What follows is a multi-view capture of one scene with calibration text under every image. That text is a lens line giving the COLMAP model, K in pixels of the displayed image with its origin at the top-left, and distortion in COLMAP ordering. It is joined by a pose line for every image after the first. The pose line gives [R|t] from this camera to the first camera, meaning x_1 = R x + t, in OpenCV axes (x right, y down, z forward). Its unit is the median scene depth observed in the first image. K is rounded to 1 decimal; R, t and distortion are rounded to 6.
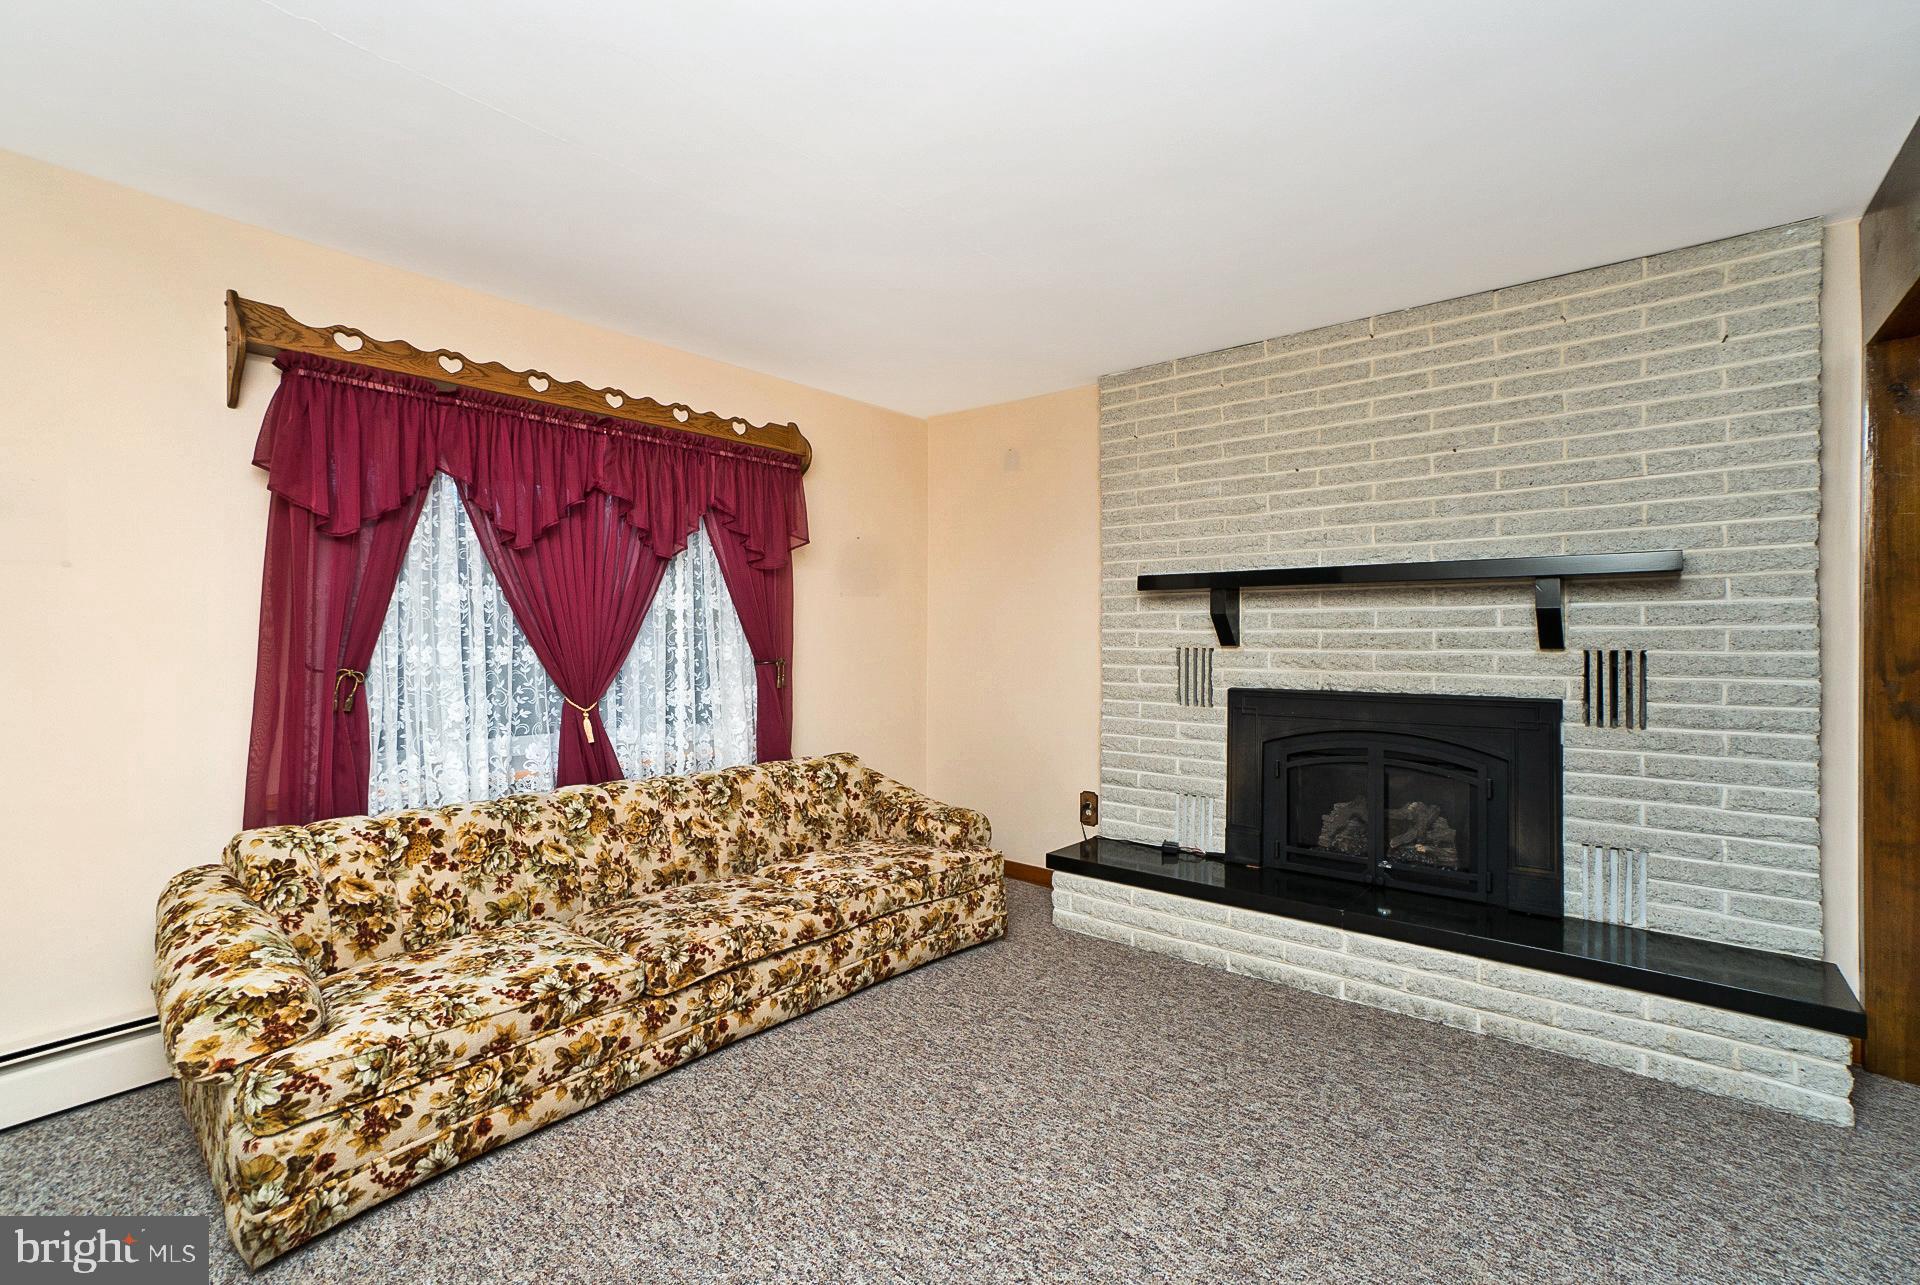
lens RADIAL K [[840.0, 0, 960.0], [0, 840.0, 642.5], [0, 0, 1]] dist [-0.042900, 0.022528]
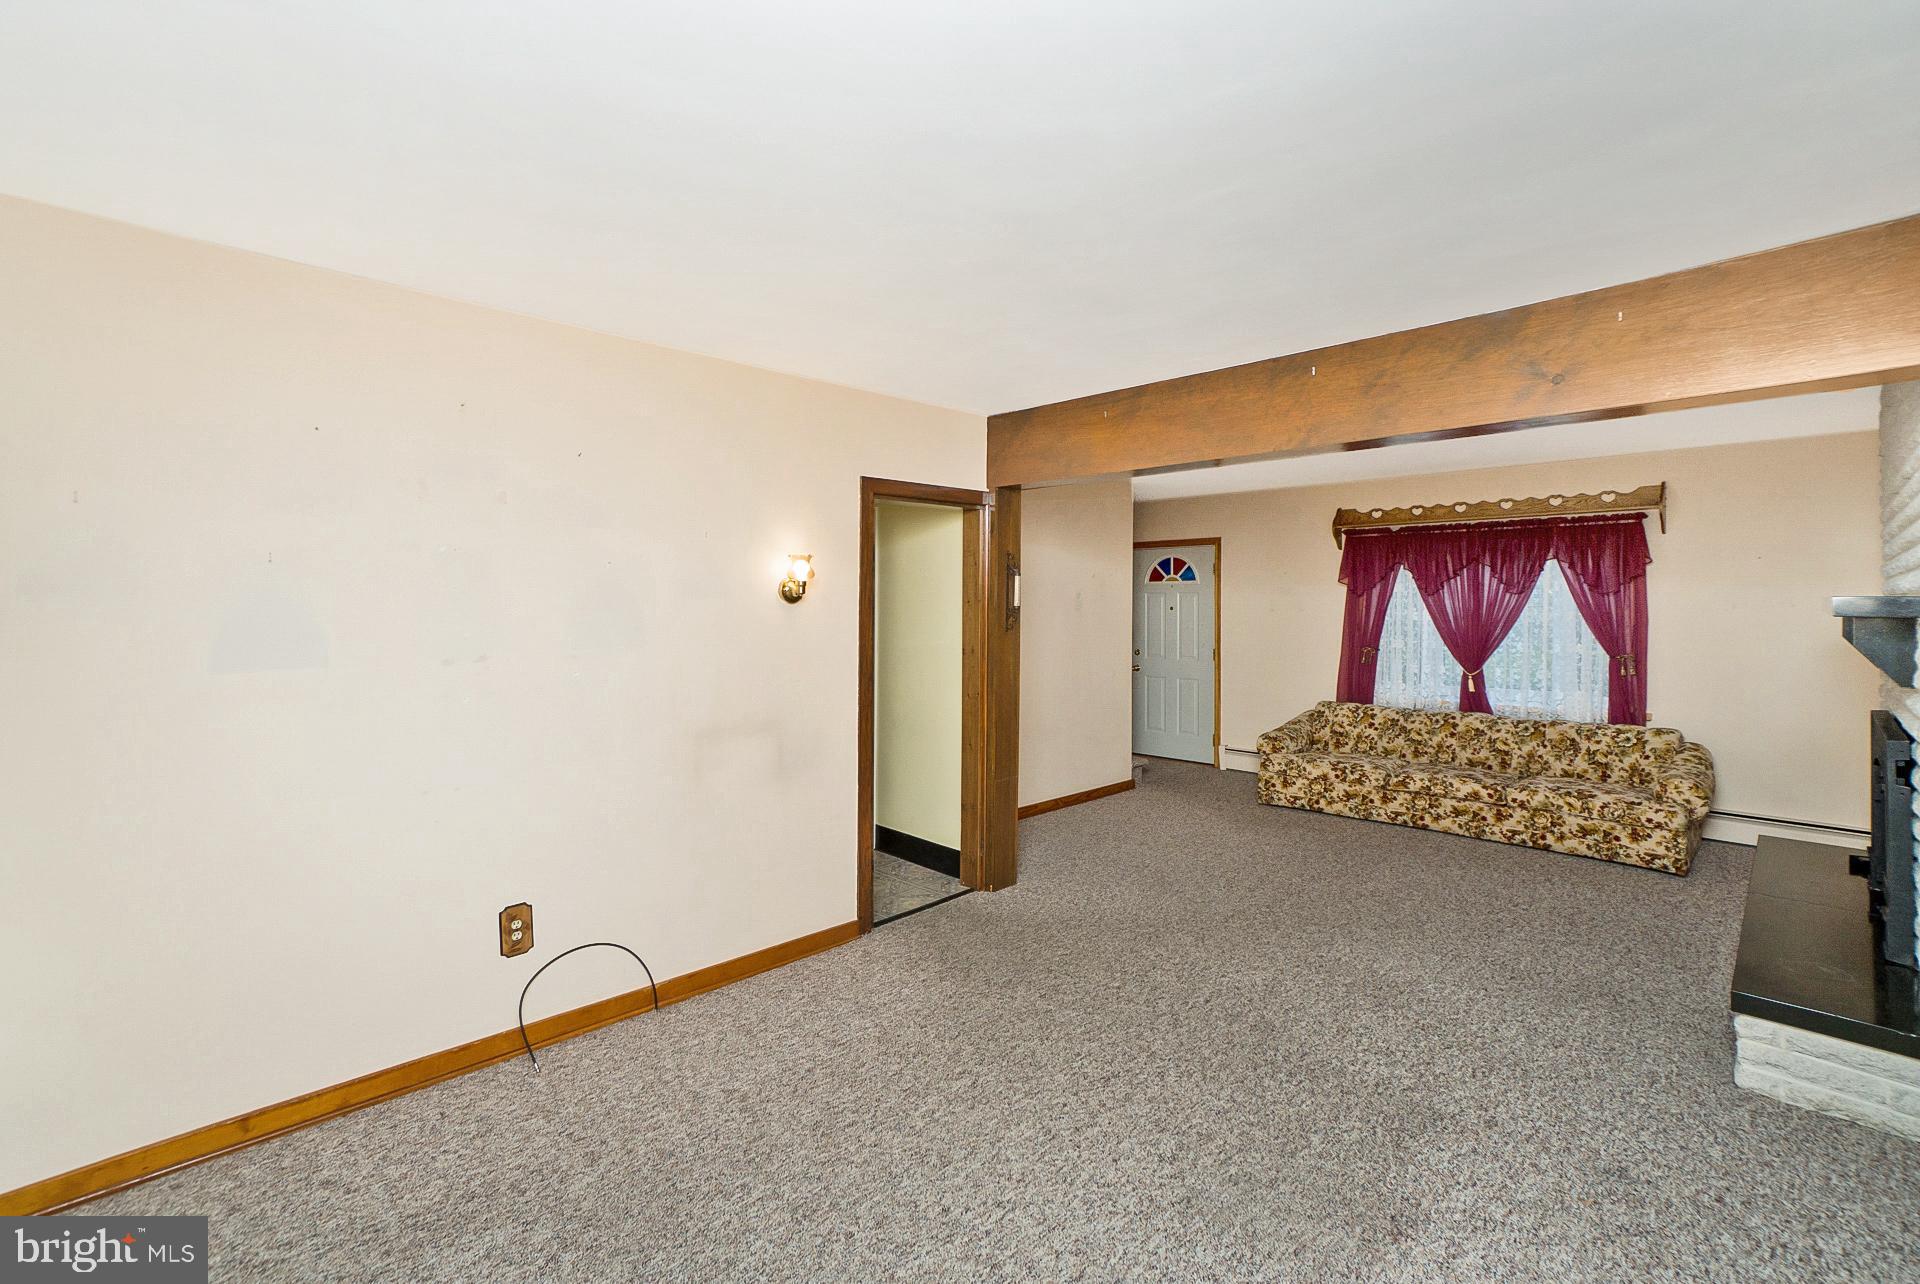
lens RADIAL K [[860.4, 0, 962.2], [0, 860.4, 600.9], [0, 0, 1]] dist [-0.042438, 0.024754]
pose [[-0.083327, -0.004943, -0.996510, 1.783956], [-0.004782, 0.999978, -0.004561, -0.082857], [0.996511, 0.004386, -0.083349, -0.019449]]
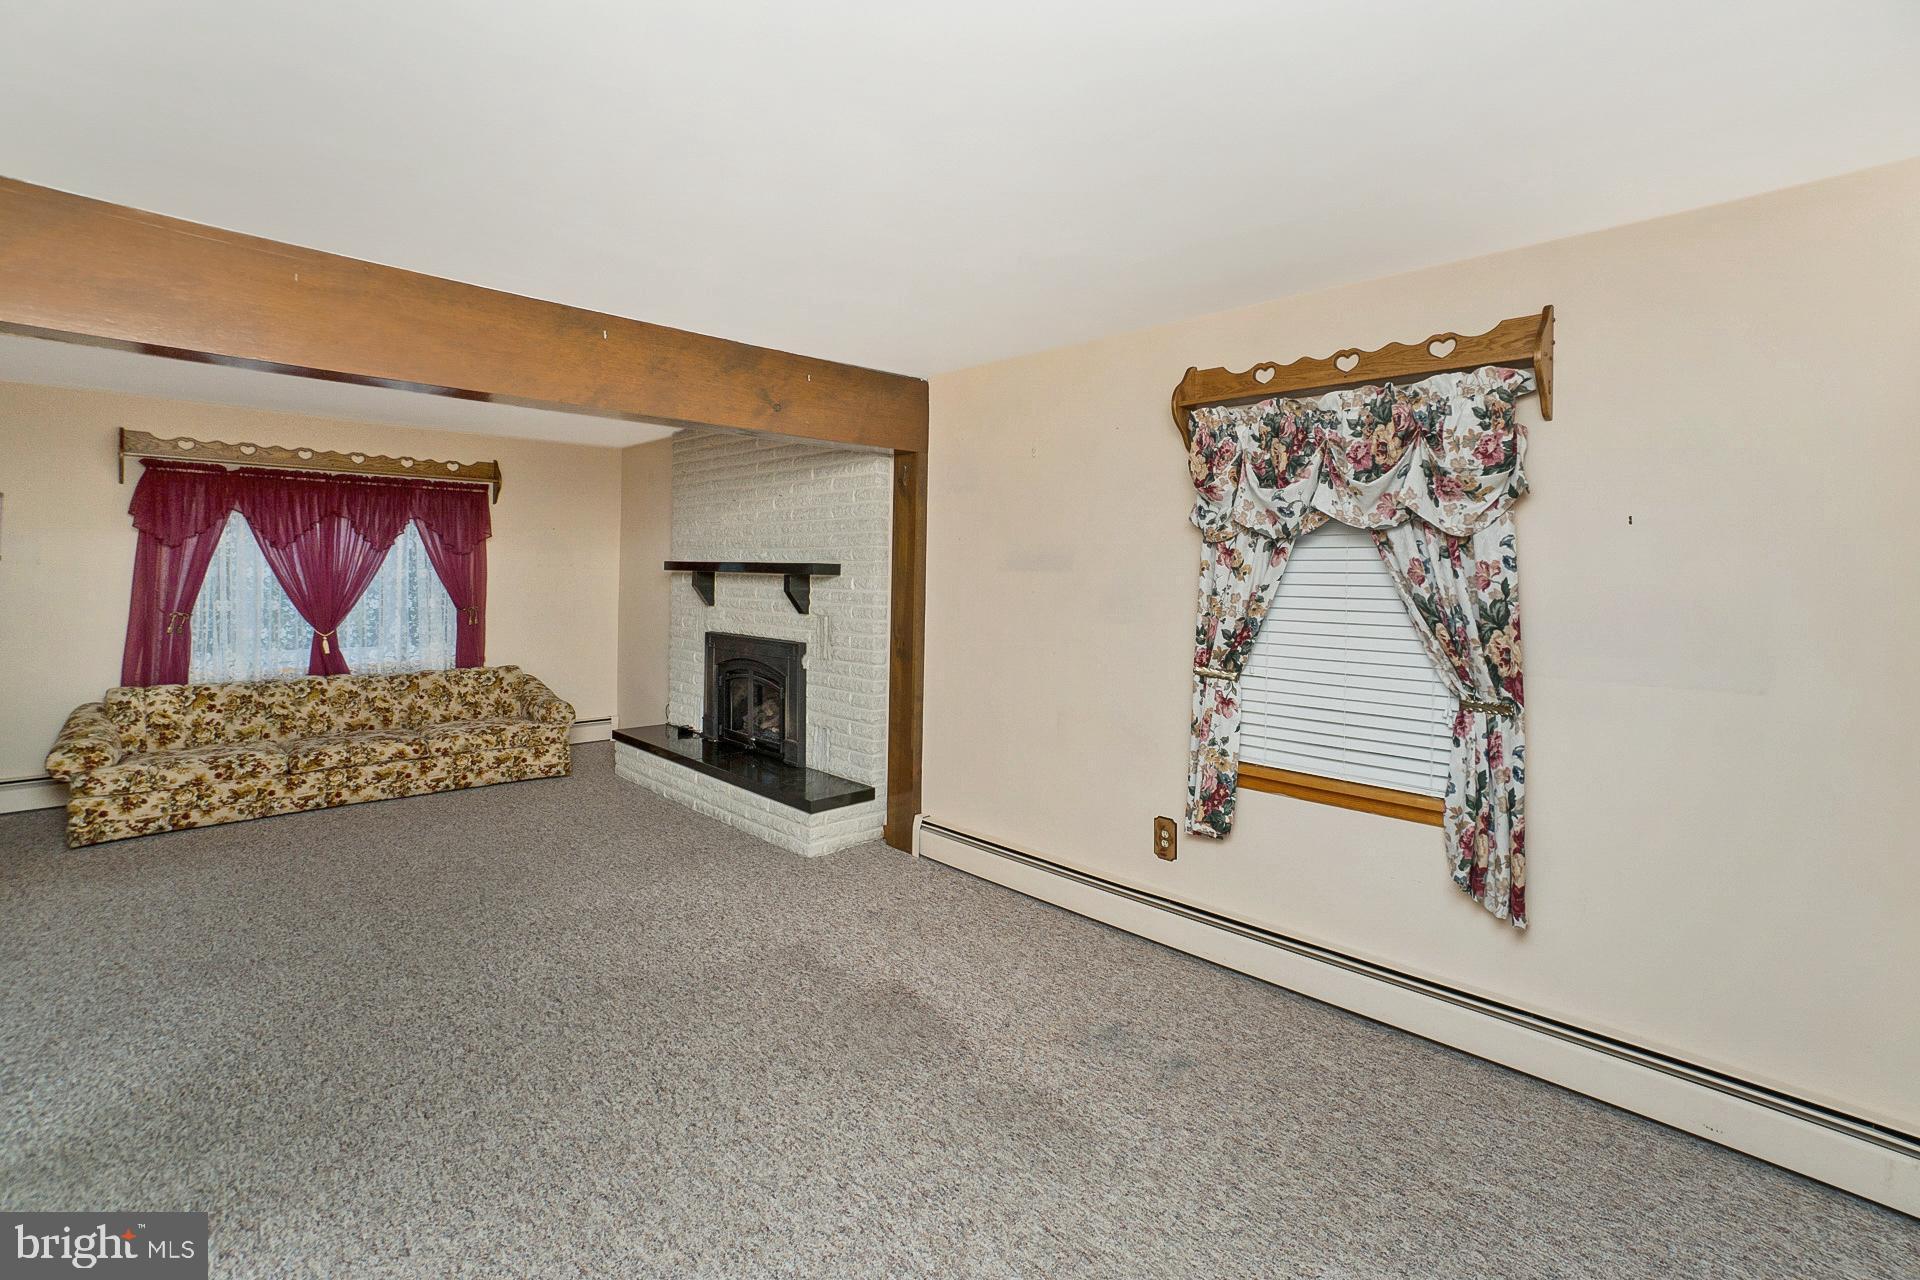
lens RADIAL K [[844.5, 0, 956.4], [0, 844.5, 579.8], [0, 0, 1]] dist [-0.041451, 0.019213]
pose [[0.995160, 0.016579, -0.096863, 1.200439], [-0.016164, 0.999856, 0.005069, -0.078292], [0.096933, -0.003479, 0.995285, -0.730594]]
